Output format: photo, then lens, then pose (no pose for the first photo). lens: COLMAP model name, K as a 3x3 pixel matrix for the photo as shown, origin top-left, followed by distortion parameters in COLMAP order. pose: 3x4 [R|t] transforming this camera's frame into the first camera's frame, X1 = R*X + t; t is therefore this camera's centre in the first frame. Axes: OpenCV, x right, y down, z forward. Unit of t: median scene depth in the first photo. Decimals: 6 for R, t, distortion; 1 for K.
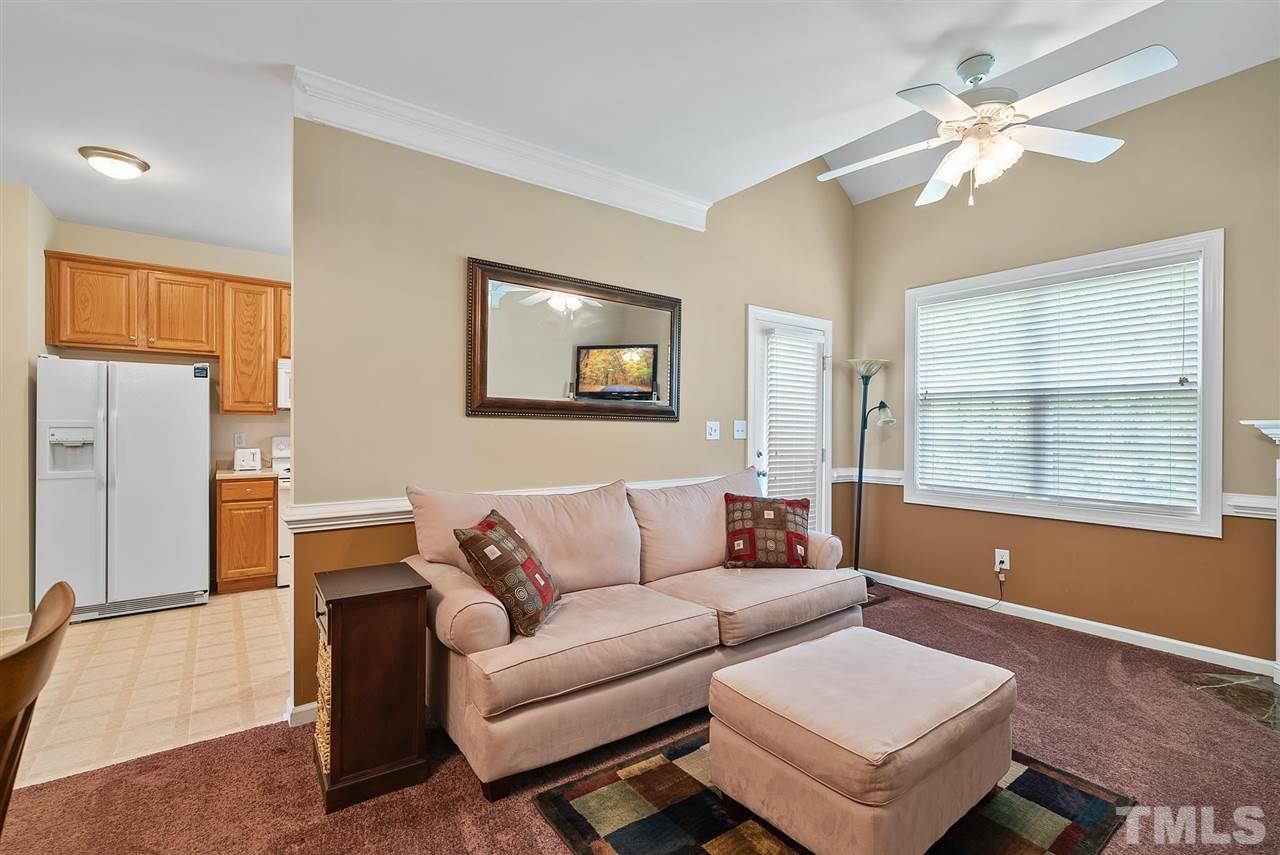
lens RADIAL K [[573.0, 0, 640.0], [0, 573.0, 427.5], [0, 0, 1]] dist [0.001027, -0.000065]
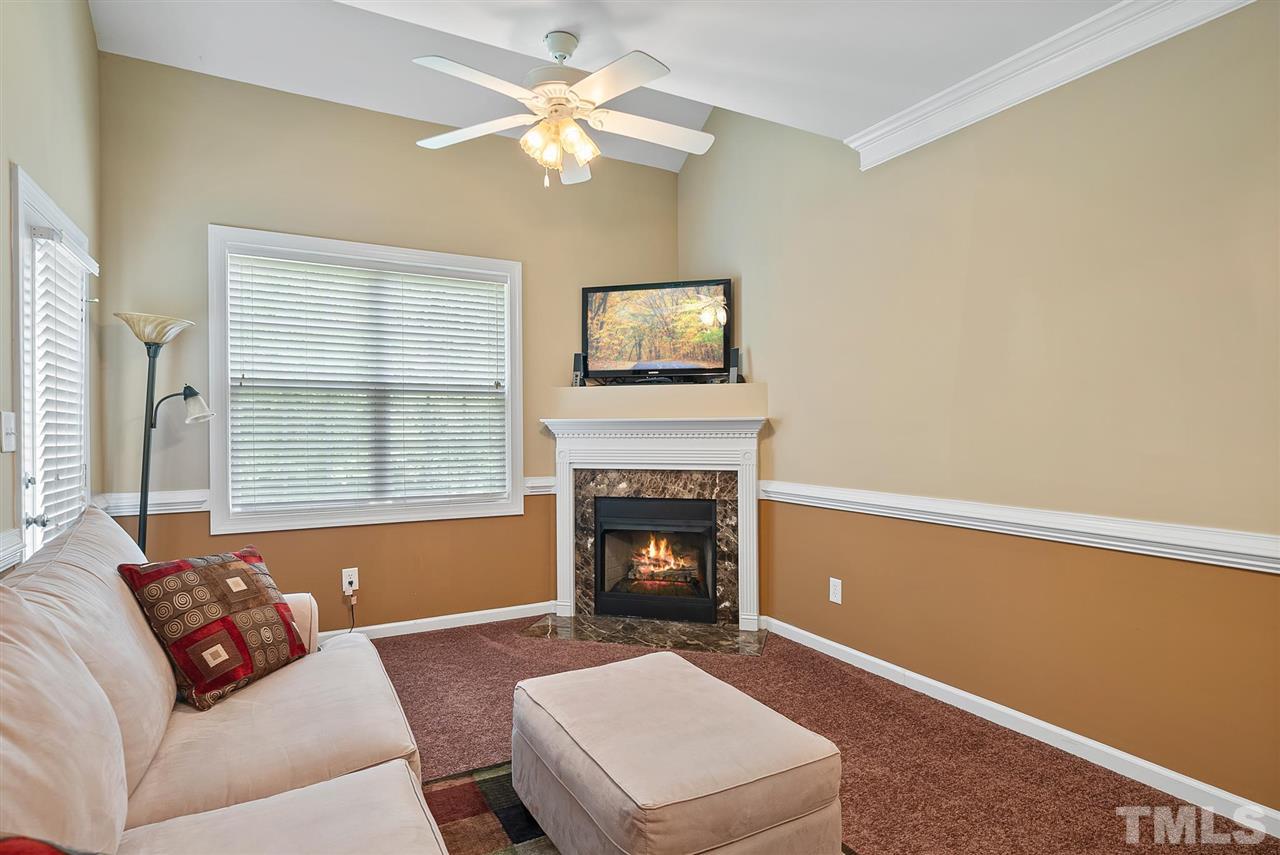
lens RADIAL K [[674.6, 0, 640.0], [0, 674.6, 427.5], [0, 0, 1]] dist [-0.003246, -0.001445]
pose [[0.128545, -0.006397, 0.991683, -0.312402], [0.002347, 0.999978, 0.006146, -0.001649], [-0.991701, 0.001538, 0.128558, 0.451717]]
